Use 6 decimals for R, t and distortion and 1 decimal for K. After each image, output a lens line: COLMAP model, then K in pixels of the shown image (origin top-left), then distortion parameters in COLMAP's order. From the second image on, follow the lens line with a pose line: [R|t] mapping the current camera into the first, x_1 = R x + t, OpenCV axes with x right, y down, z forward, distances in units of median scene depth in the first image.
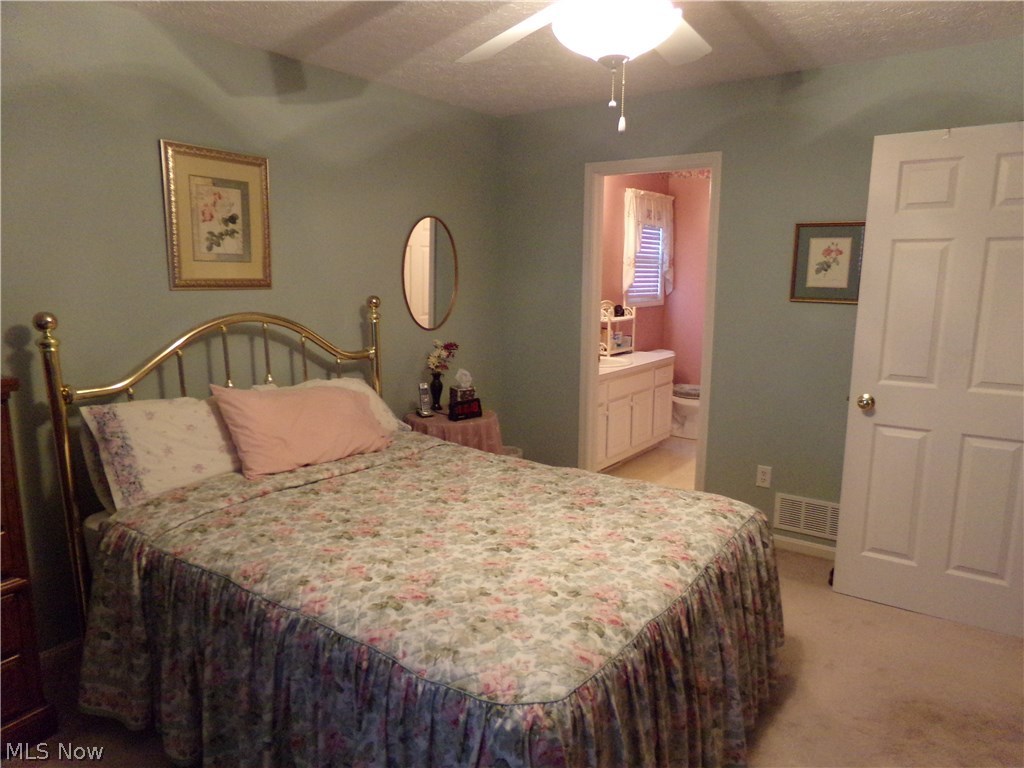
lens RADIAL K [[702.9, 0, 515.1], [0, 702.9, 390.2], [0, 0, 1]] dist [-0.095799, 0.157423]
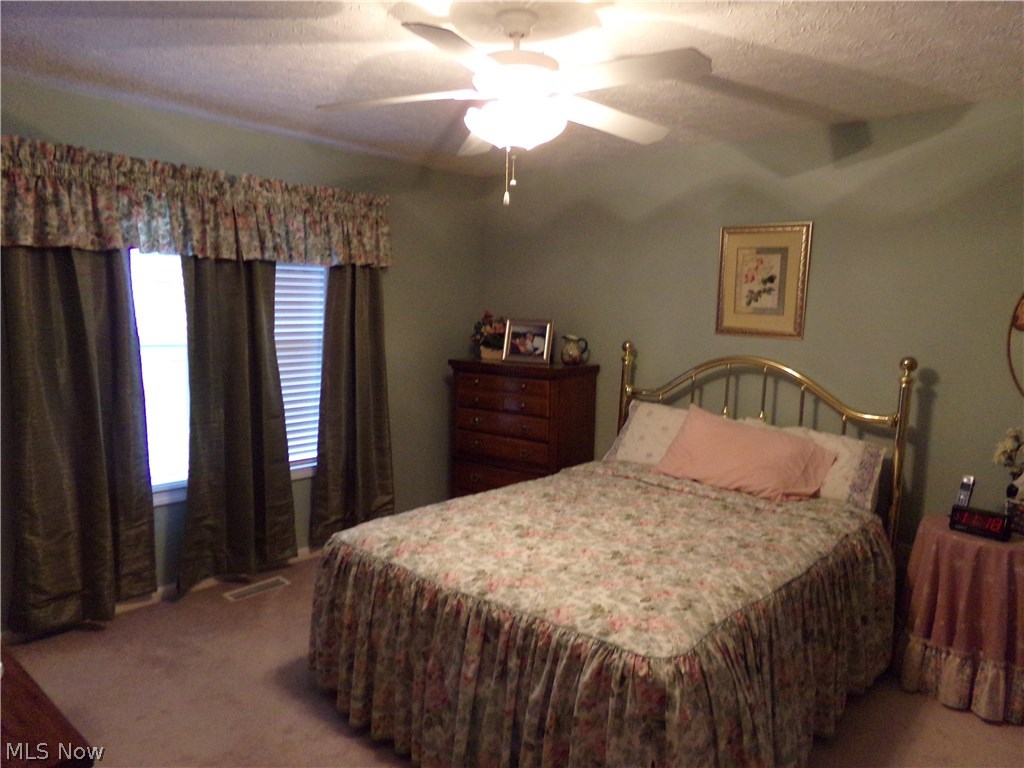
lens RADIAL K [[702.9, 0, 515.1], [0, 702.9, 390.2], [0, 0, 1]] dist [-0.095799, 0.157423]
pose [[-0.105115, 0.112384, -0.988089, 1.033393], [-0.193213, 0.972352, 0.131148, -0.162142], [0.975510, 0.204697, -0.080494, 0.862372]]
